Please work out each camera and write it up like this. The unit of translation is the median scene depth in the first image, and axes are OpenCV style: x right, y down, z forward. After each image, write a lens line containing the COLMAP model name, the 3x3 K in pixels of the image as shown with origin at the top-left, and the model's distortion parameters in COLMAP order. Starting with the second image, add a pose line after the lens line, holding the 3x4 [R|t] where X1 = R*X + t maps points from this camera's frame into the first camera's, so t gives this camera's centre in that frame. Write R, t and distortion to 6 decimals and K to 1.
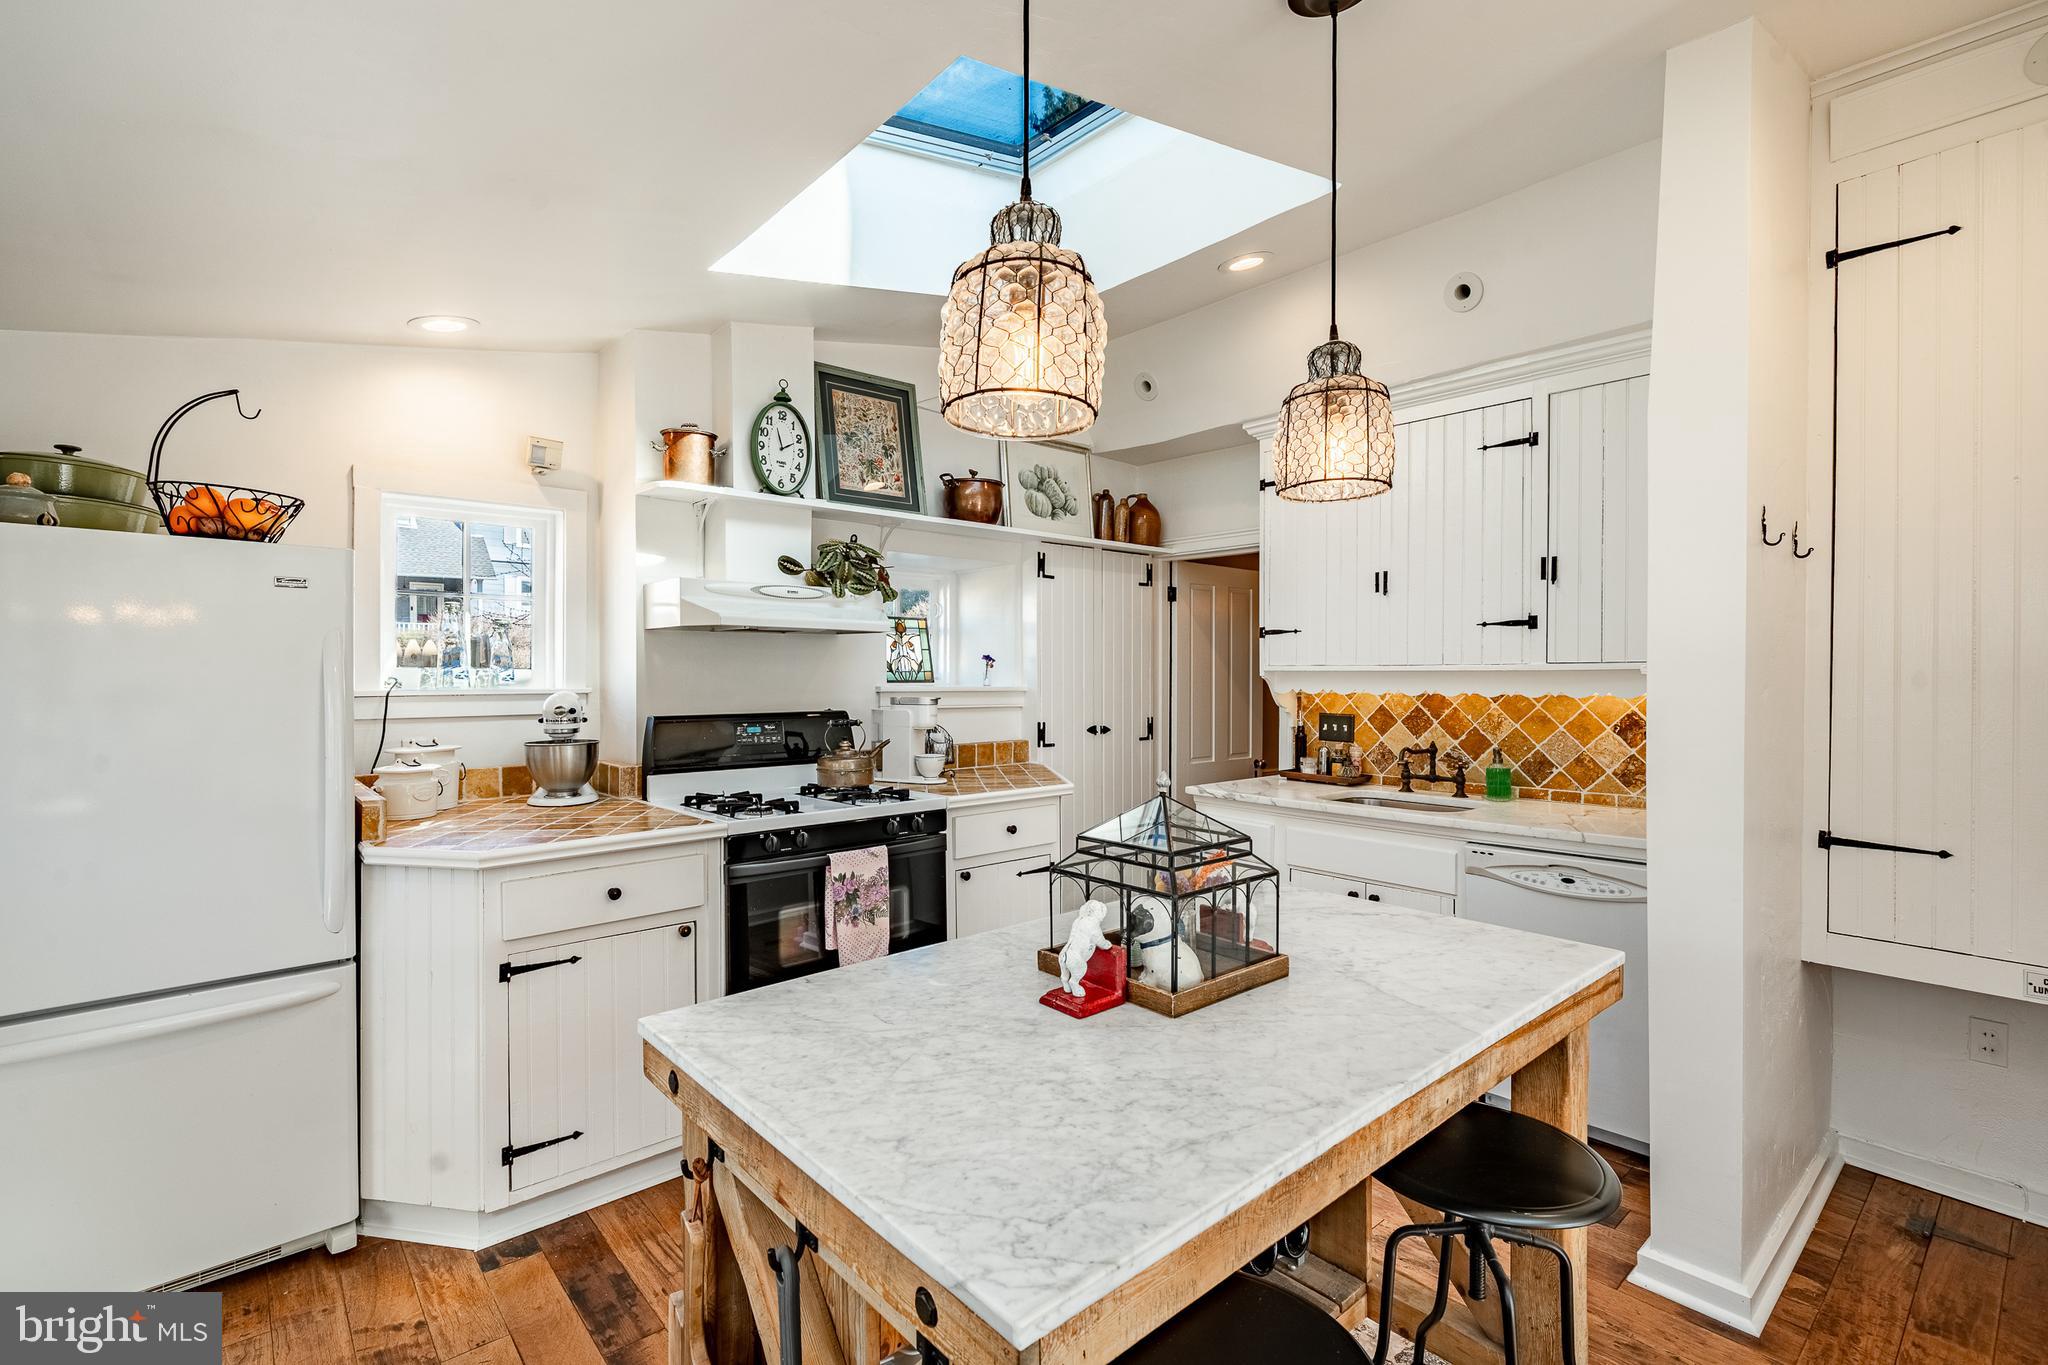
lens RADIAL K [[918.7, 0, 1034.4], [0, 918.7, 679.1], [0, 0, 1]] dist [-0.002574, -0.000085]
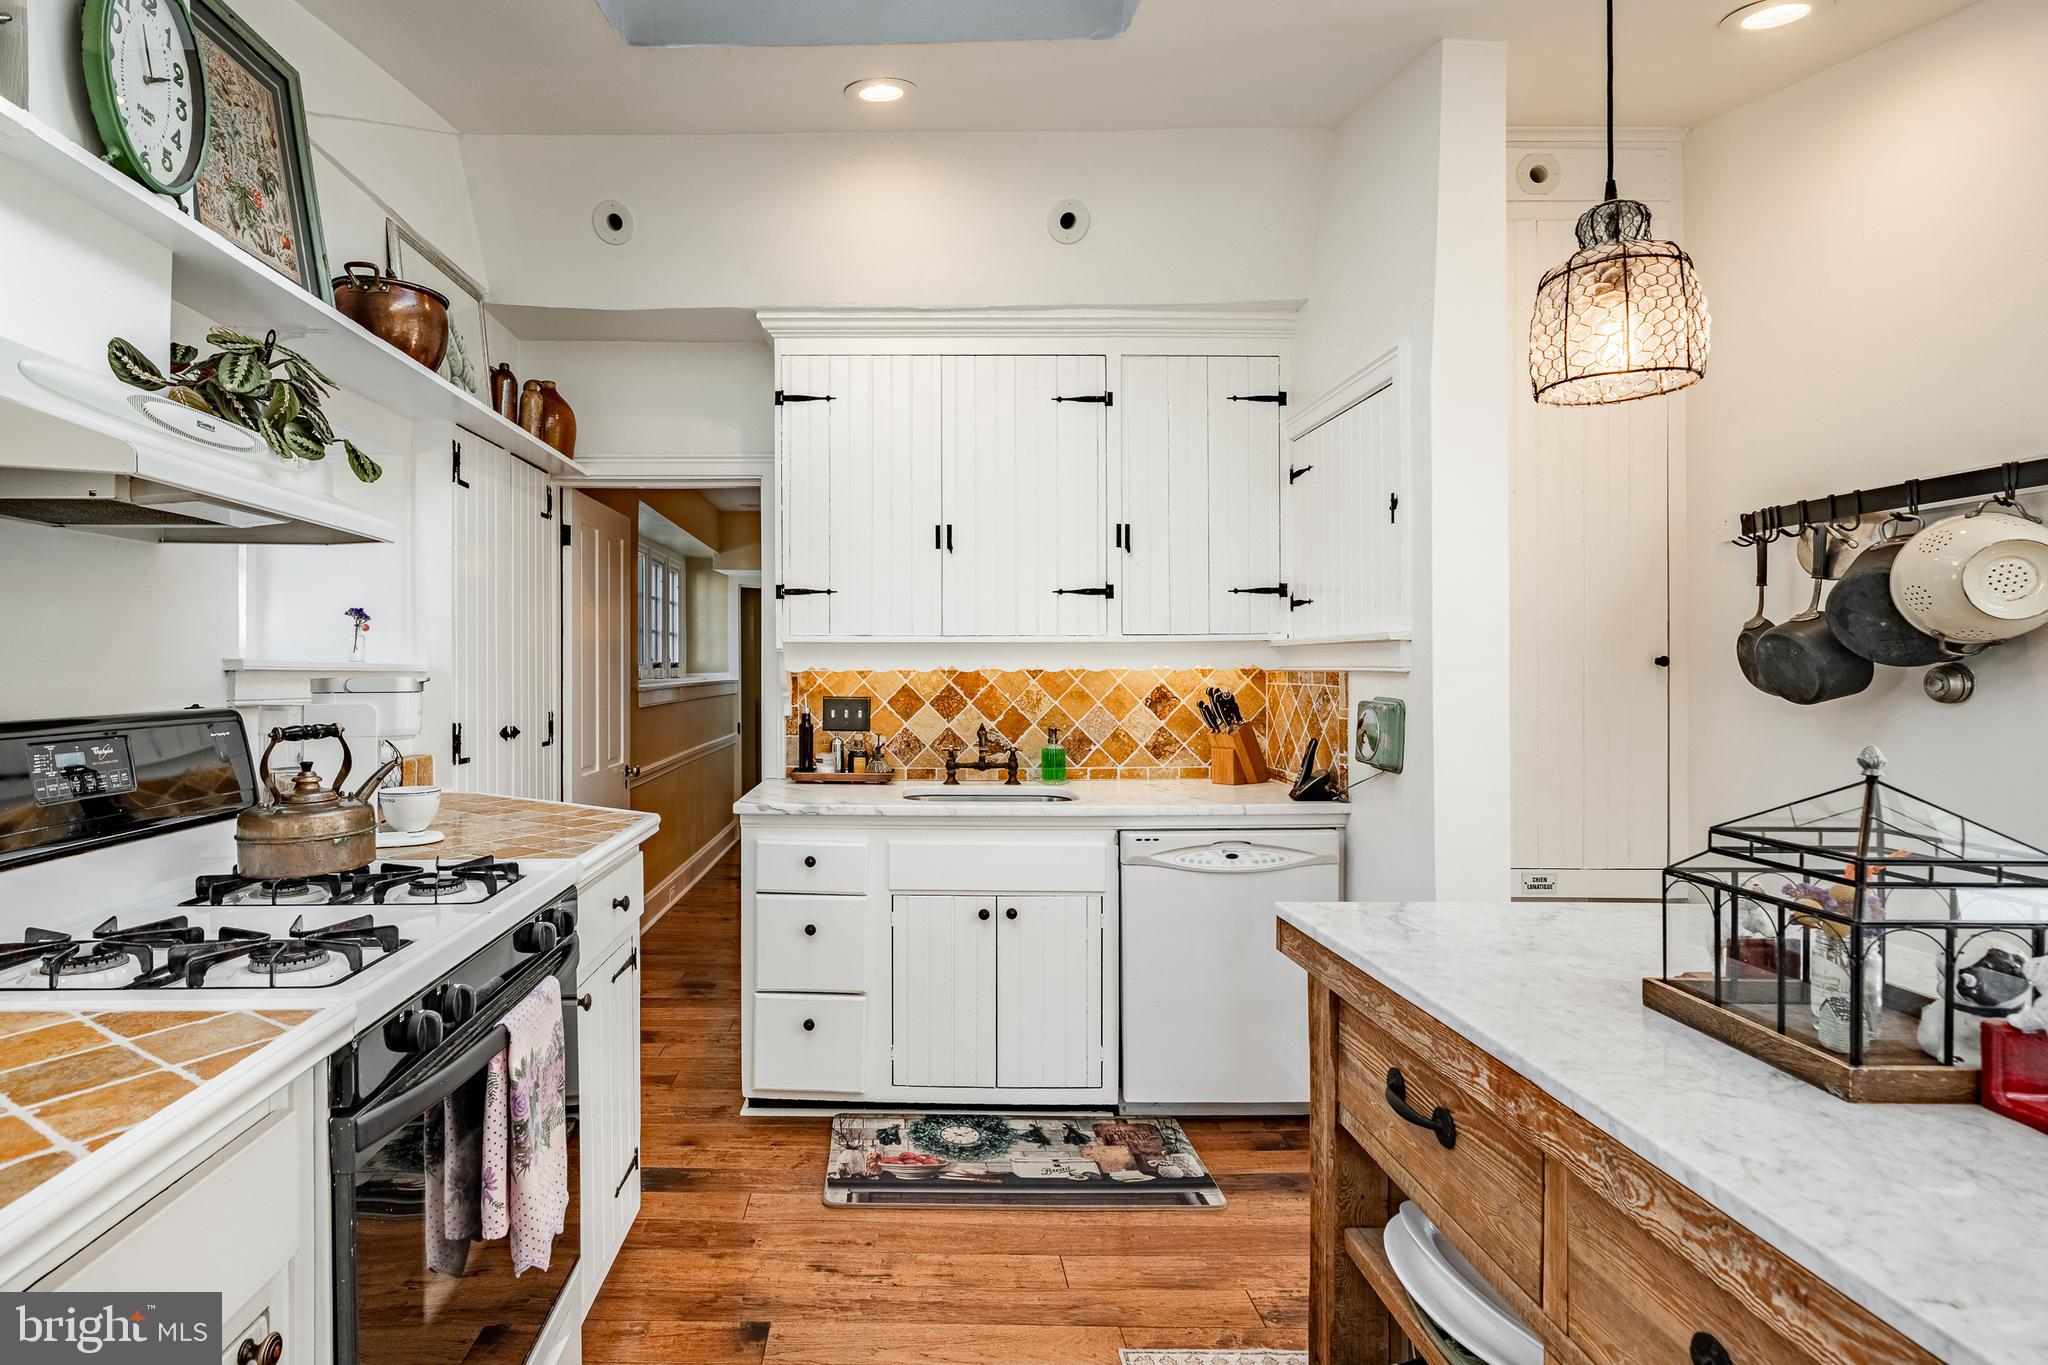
lens RADIAL K [[1033.3, 0, 1015.4], [0, 1033.3, 654.4], [0, 0, 1]] dist [-0.001236, -0.000264]
pose [[0.680357, 0.004665, 0.732866, -0.278877], [0.005462, 0.999920, -0.011435, 0.013632], [-0.732861, 0.011783, 0.680277, 0.316912]]
